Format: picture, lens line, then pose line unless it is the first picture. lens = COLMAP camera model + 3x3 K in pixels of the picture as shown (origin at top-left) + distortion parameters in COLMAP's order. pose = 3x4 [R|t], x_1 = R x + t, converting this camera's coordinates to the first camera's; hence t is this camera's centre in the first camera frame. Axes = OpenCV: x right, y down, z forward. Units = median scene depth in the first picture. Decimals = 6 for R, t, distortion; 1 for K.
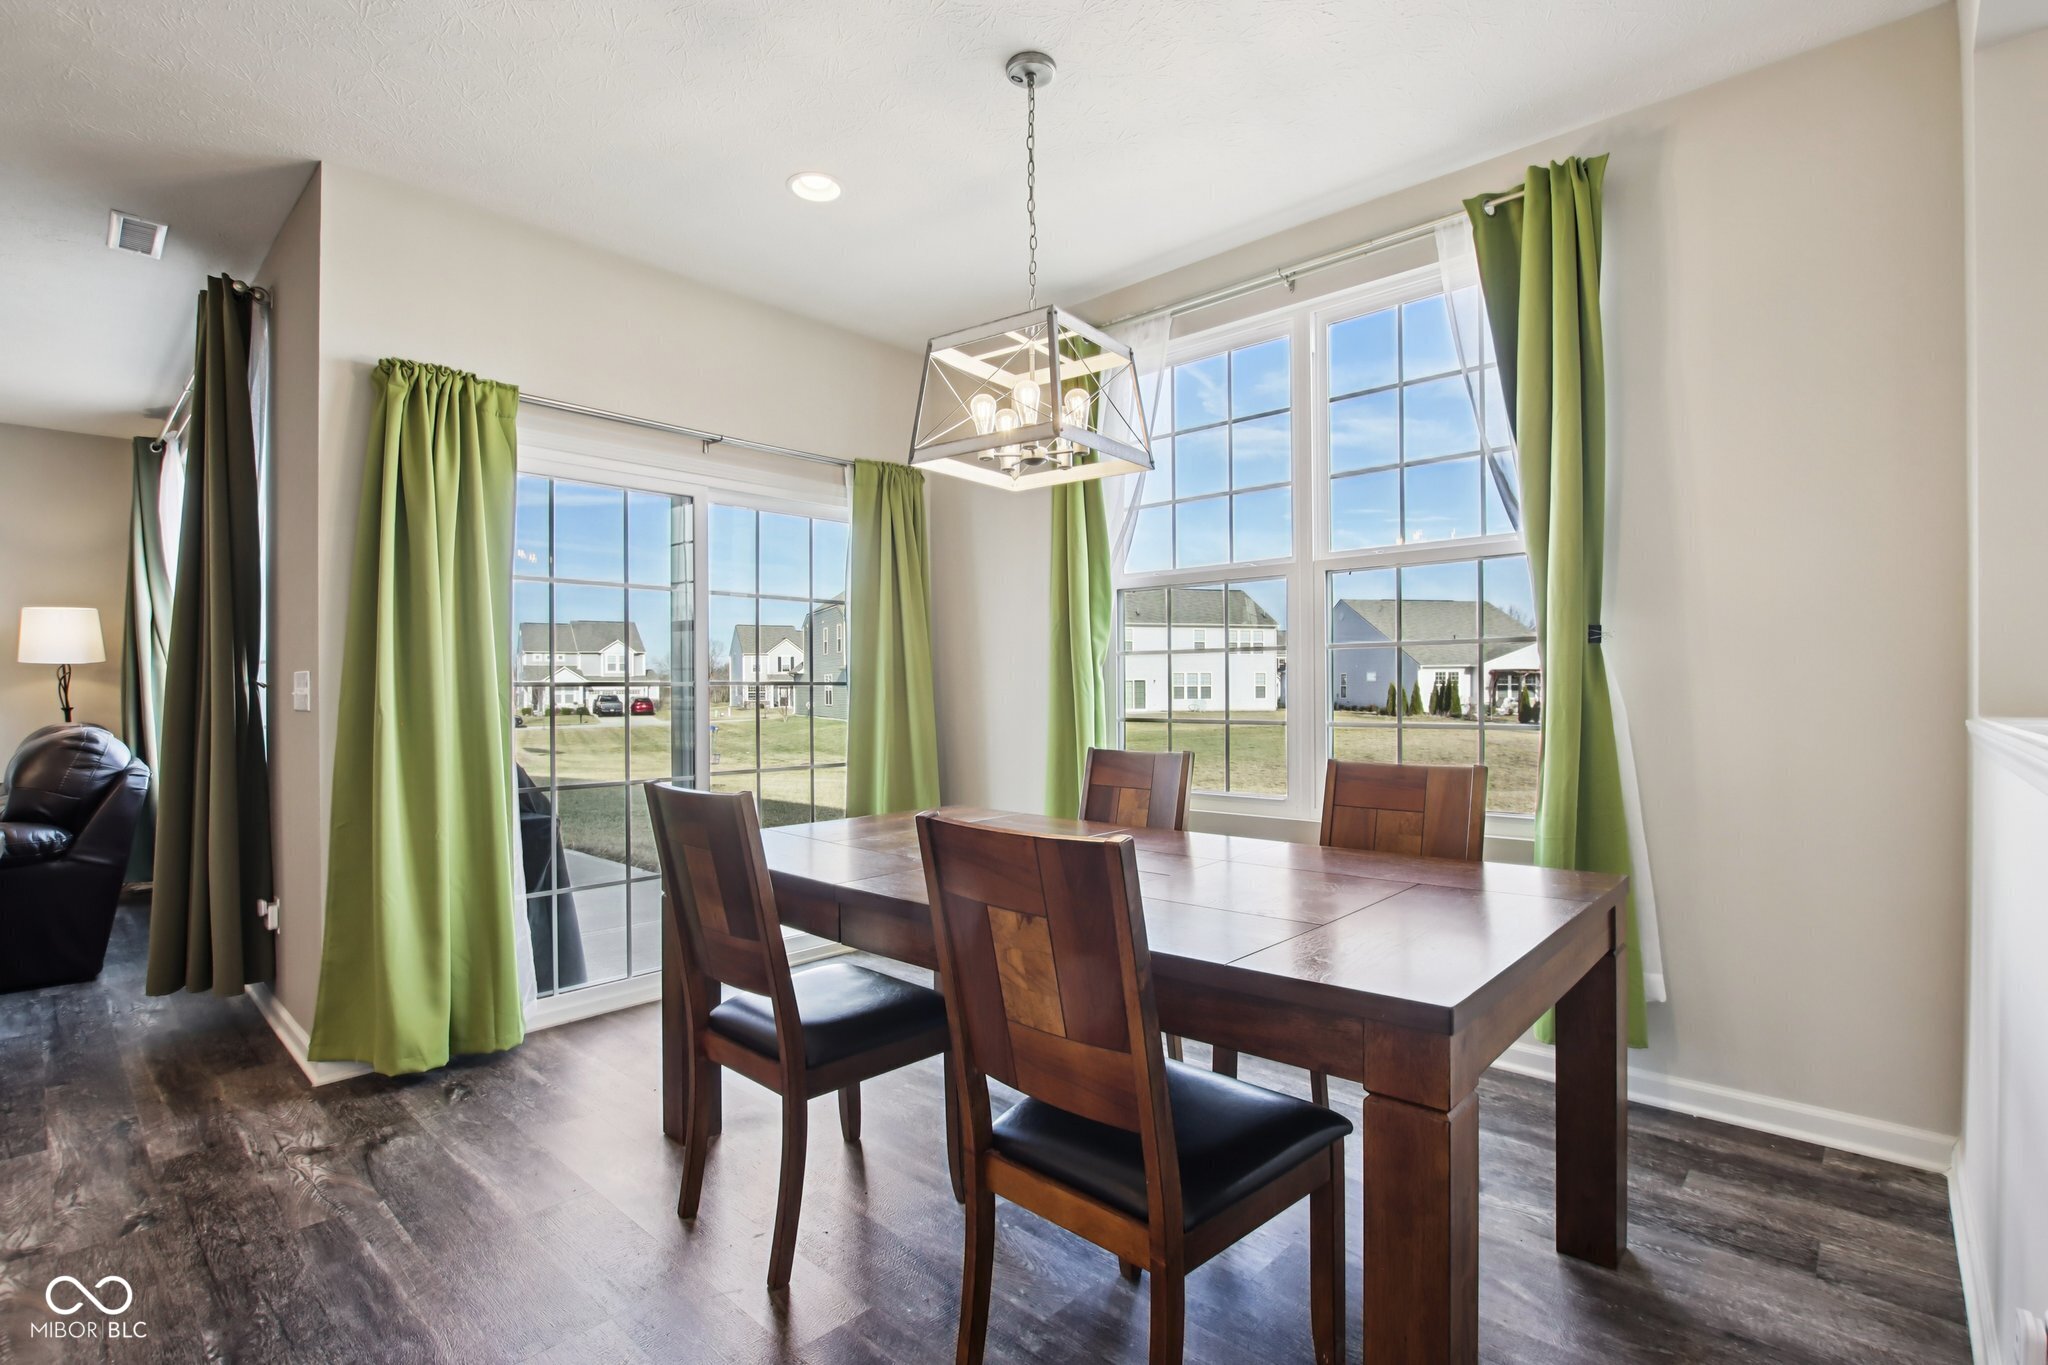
lens RADIAL K [[950.6, 0, 1023.8], [0, 950.6, 686.1], [0, 0, 1]] dist [-0.034860, 0.005289]
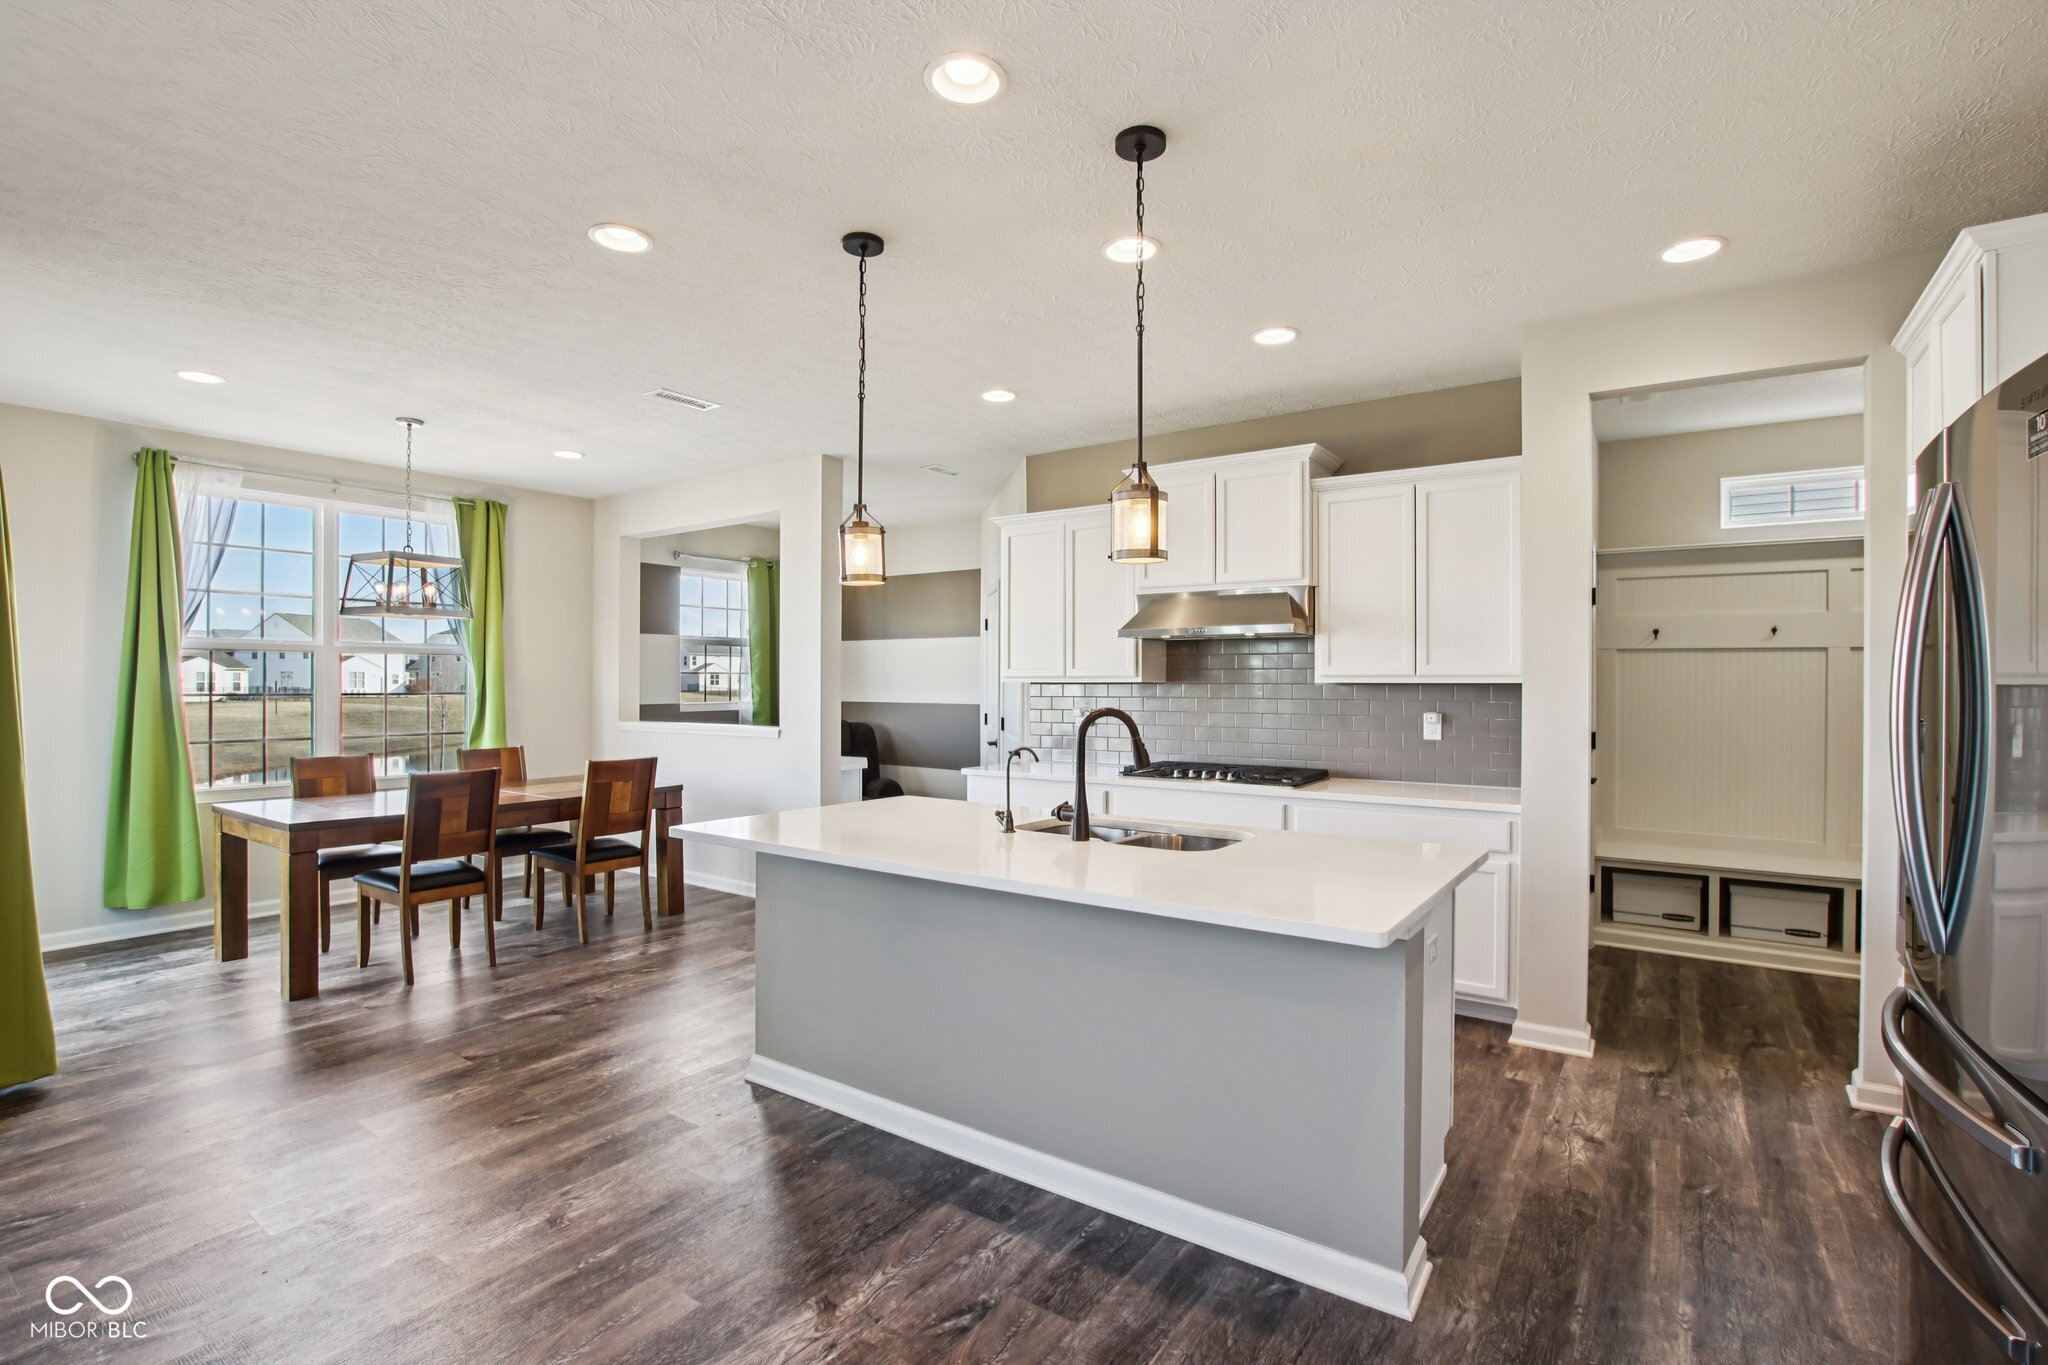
lens RADIAL K [[950.6, 0, 1023.8], [0, 950.6, 686.1], [0, 0, 1]] dist [-0.034860, 0.005289]
pose [[-0.139157, 0.002700, 0.990267, -1.419197], [-0.004066, 0.999986, -0.003298, -0.051158], [-0.990262, -0.004485, -0.139145, -0.026729]]
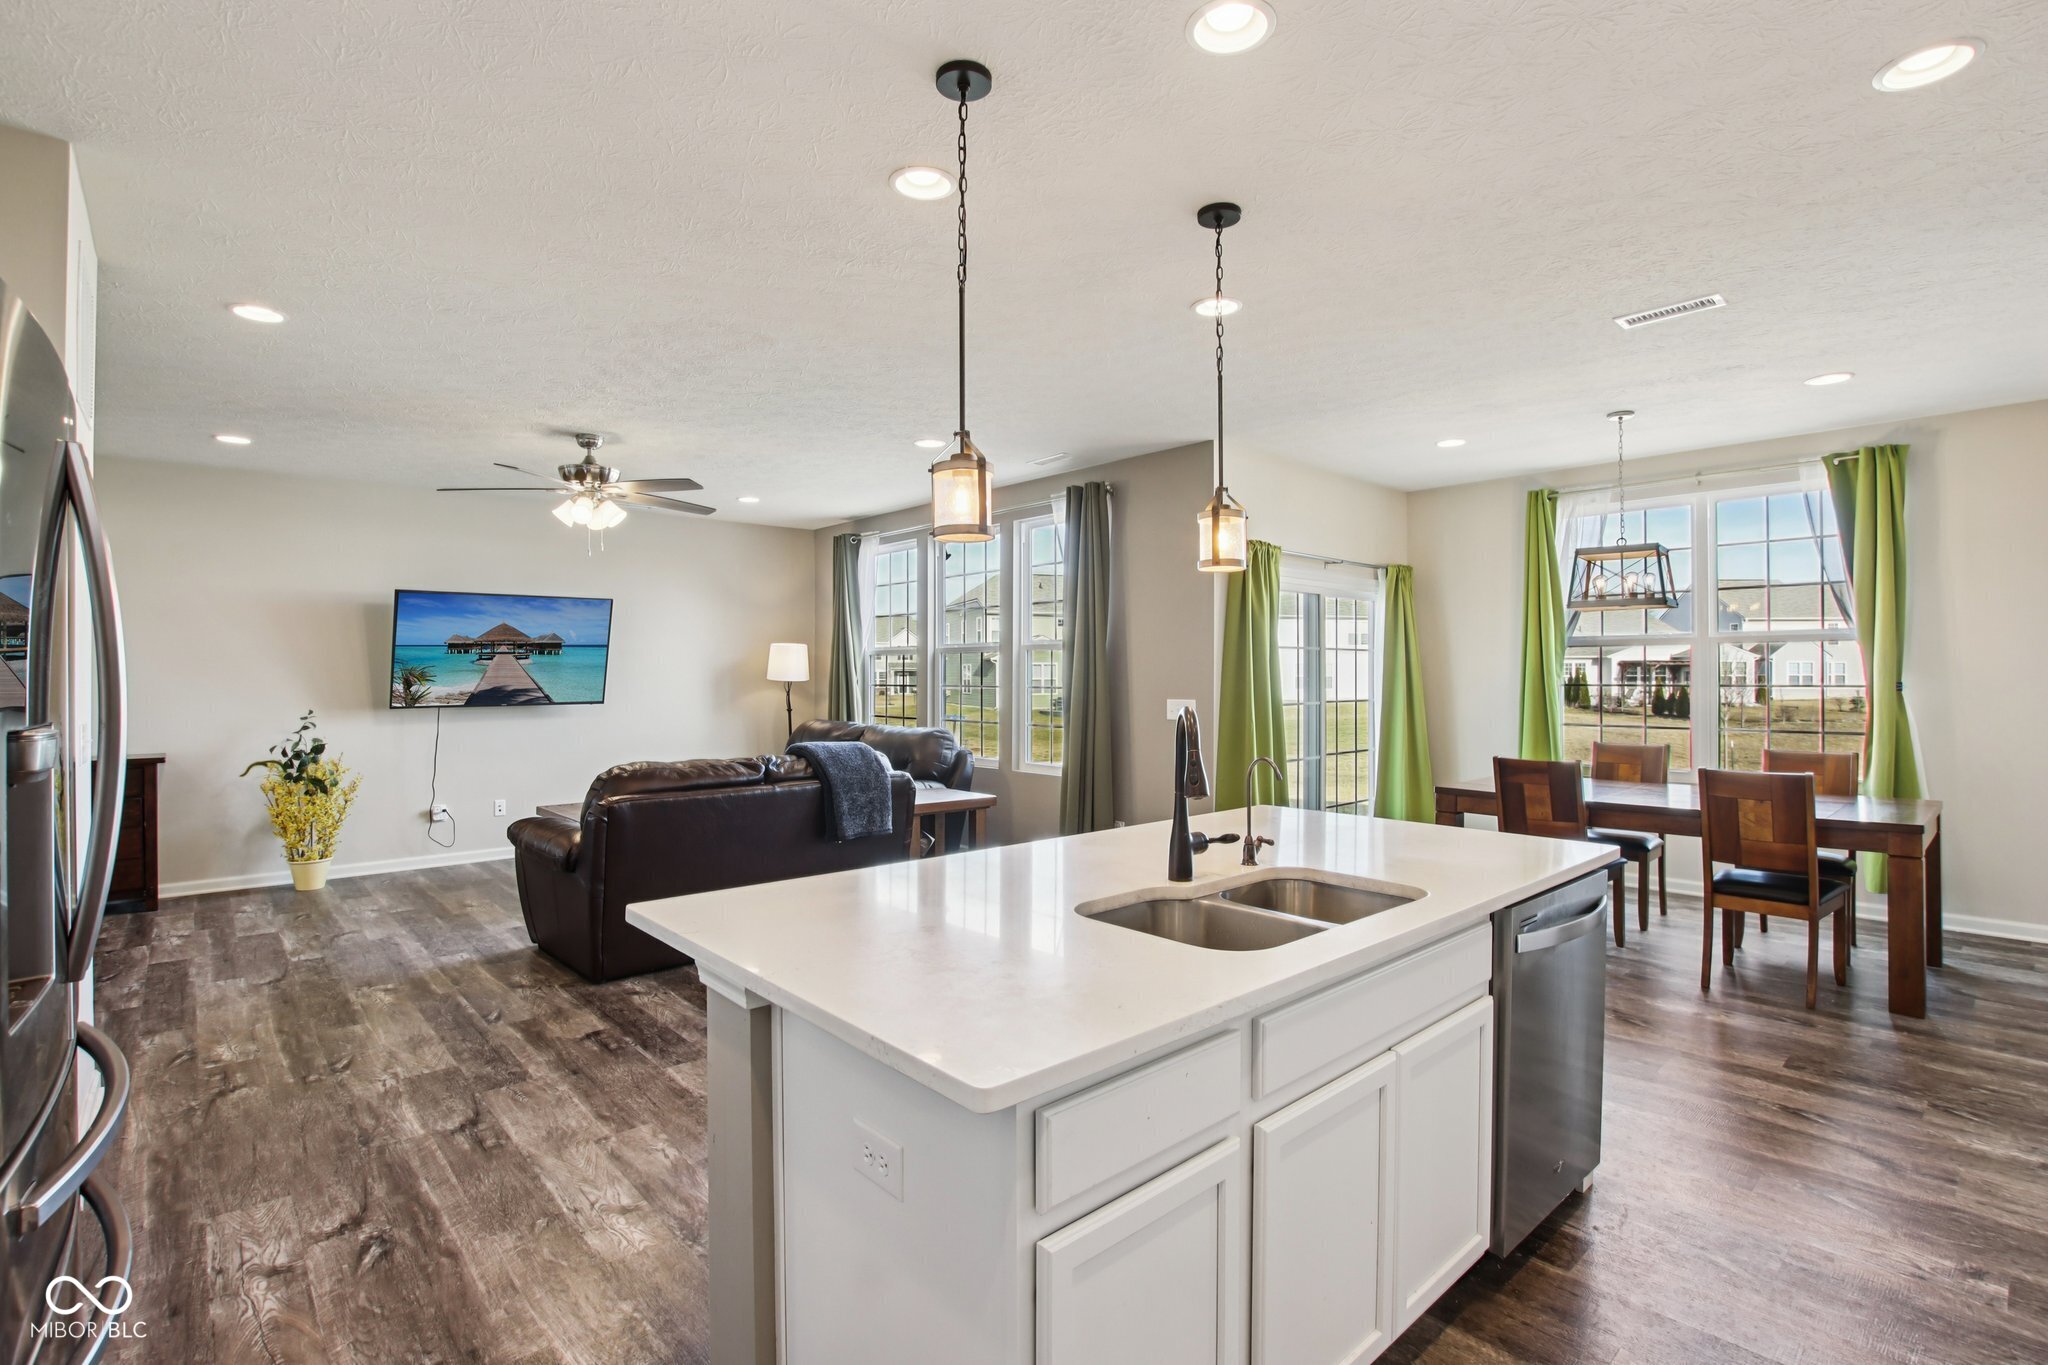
lens RADIAL K [[956.7, 0, 1021.5], [0, 956.7, 673.8], [0, 0, 1]] dist [-0.039206, 0.006440]
pose [[0.996079, 0.002768, -0.088421, -0.722953], [-0.002634, 0.999995, 0.001628, -0.056598], [0.088426, -0.001389, 0.996082, -0.756553]]
